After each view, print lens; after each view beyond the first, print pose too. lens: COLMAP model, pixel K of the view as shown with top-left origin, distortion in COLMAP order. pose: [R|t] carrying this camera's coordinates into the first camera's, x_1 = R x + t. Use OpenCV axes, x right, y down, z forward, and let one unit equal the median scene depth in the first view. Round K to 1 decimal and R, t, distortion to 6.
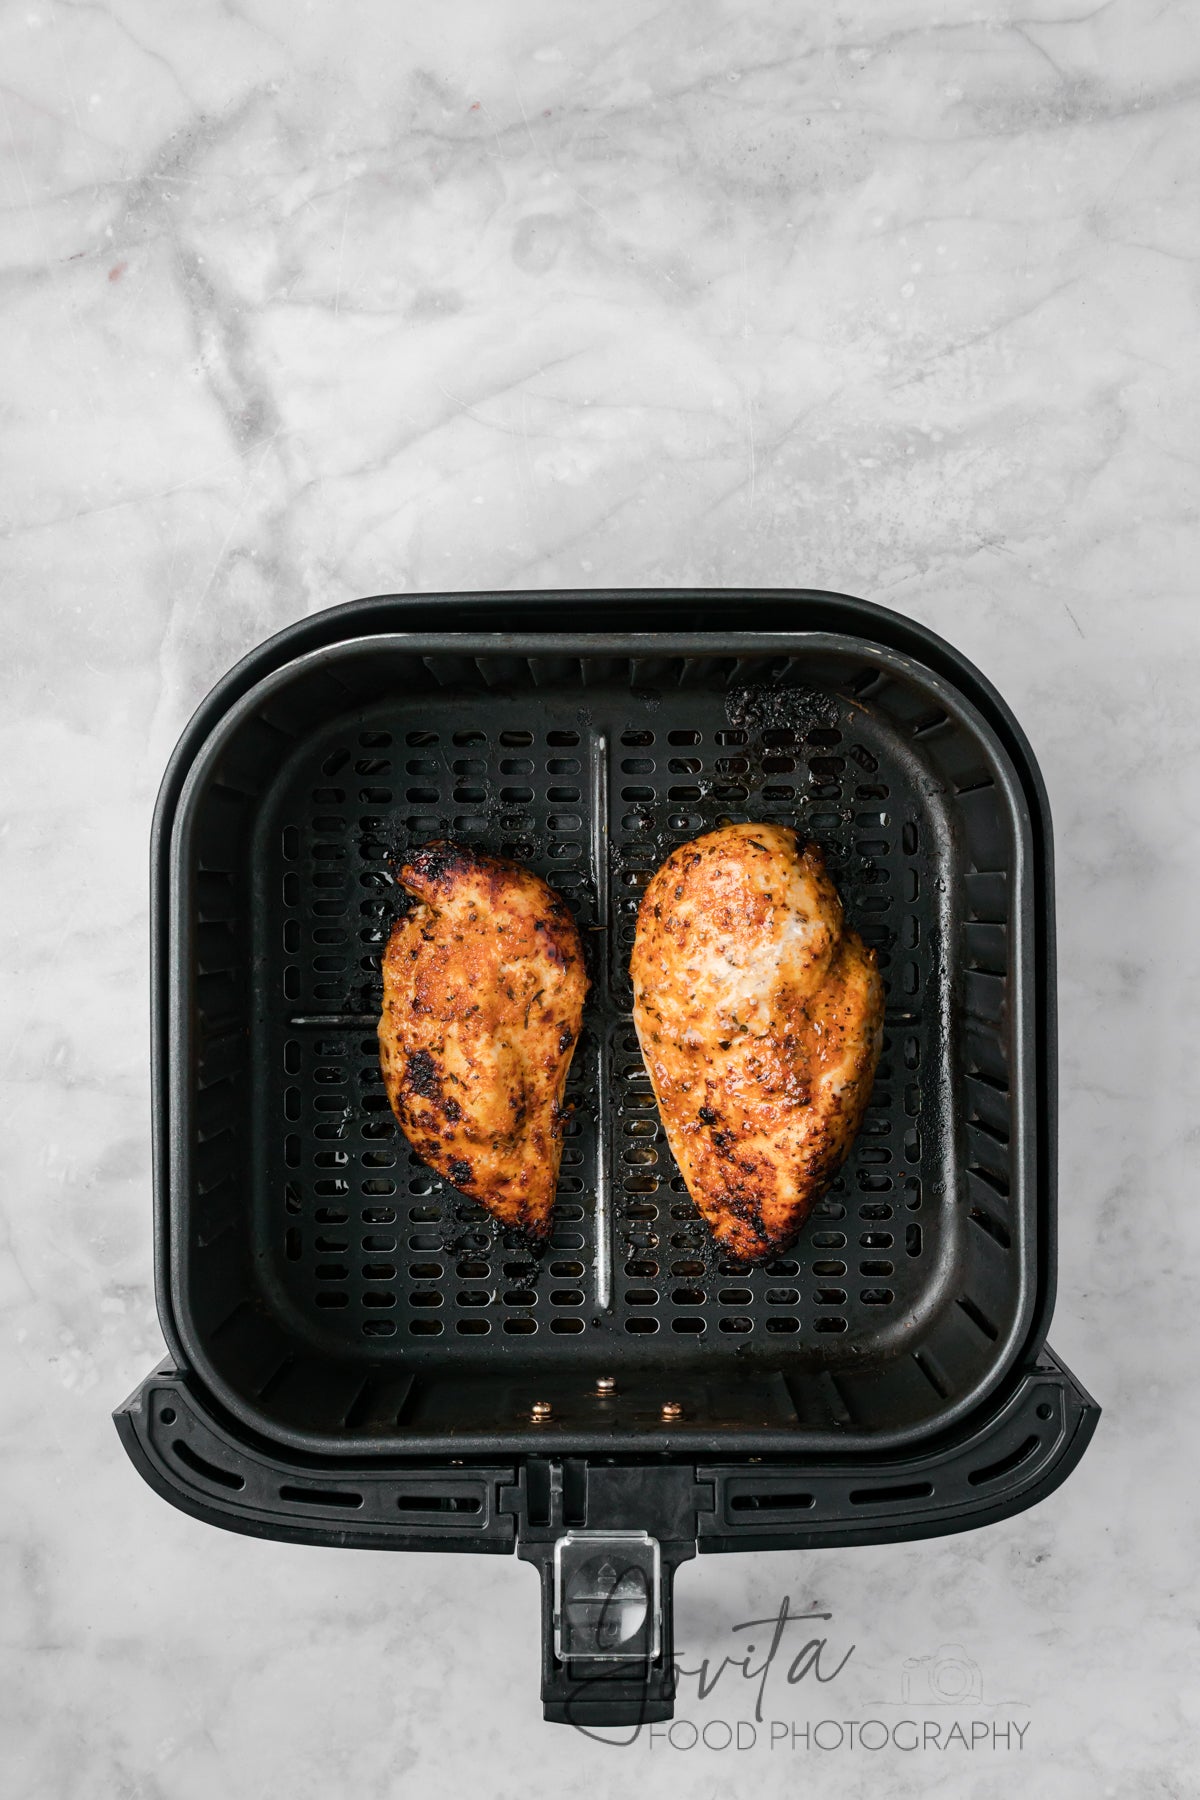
lens RADIAL K [[7263.7, 0, 597.2], [0, 7263.7, 900.8], [0, 0, 1]] dist [-0.337163, 4.842951]
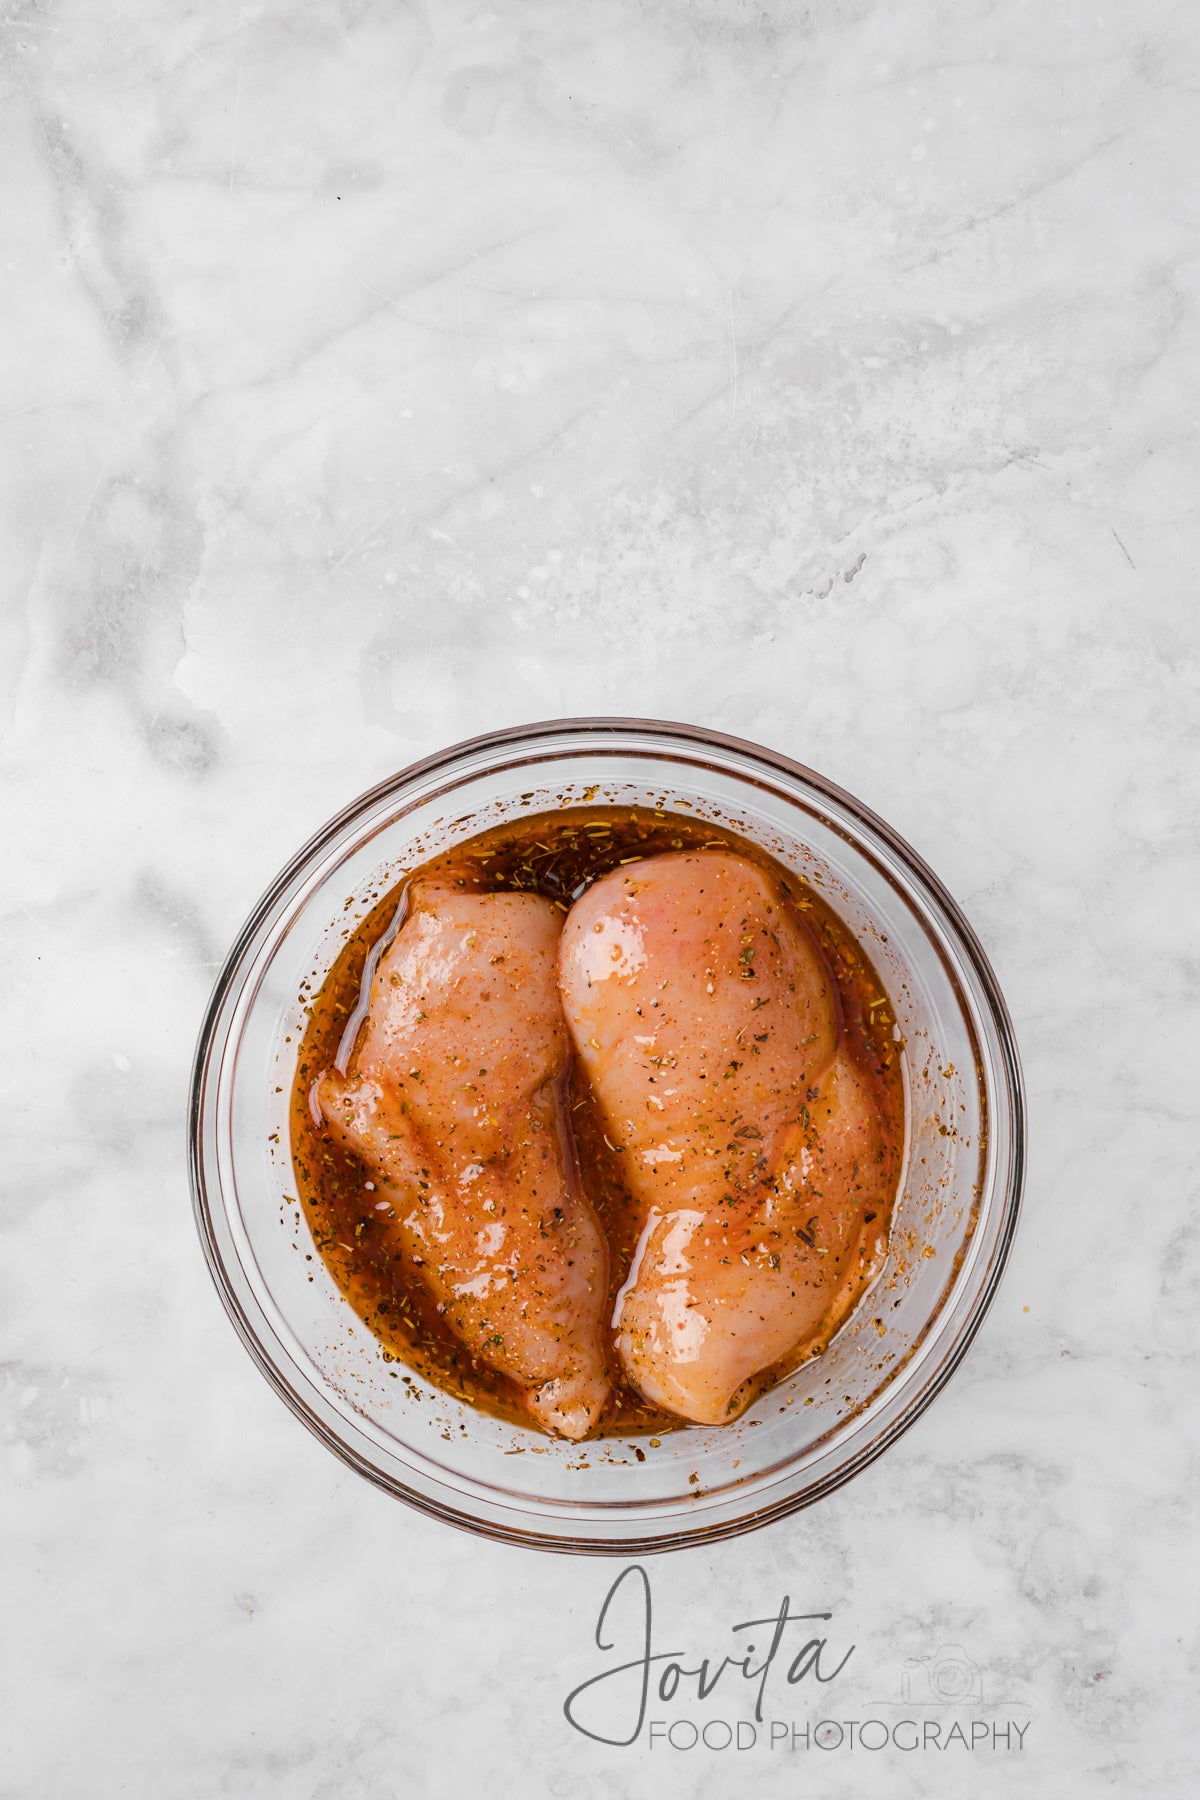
lens RADIAL K [[7181.2, 0, 606.0], [0, 7181.2, 898.9], [0, 0, 1]] dist [0.062374, -0.706961]
pose [[0.999904, -0.013616, 0.002723, 0.003595], [0.013618, 0.999907, -0.000514, 0.001287], [-0.002716, 0.000551, 0.999996, 0.175366]]
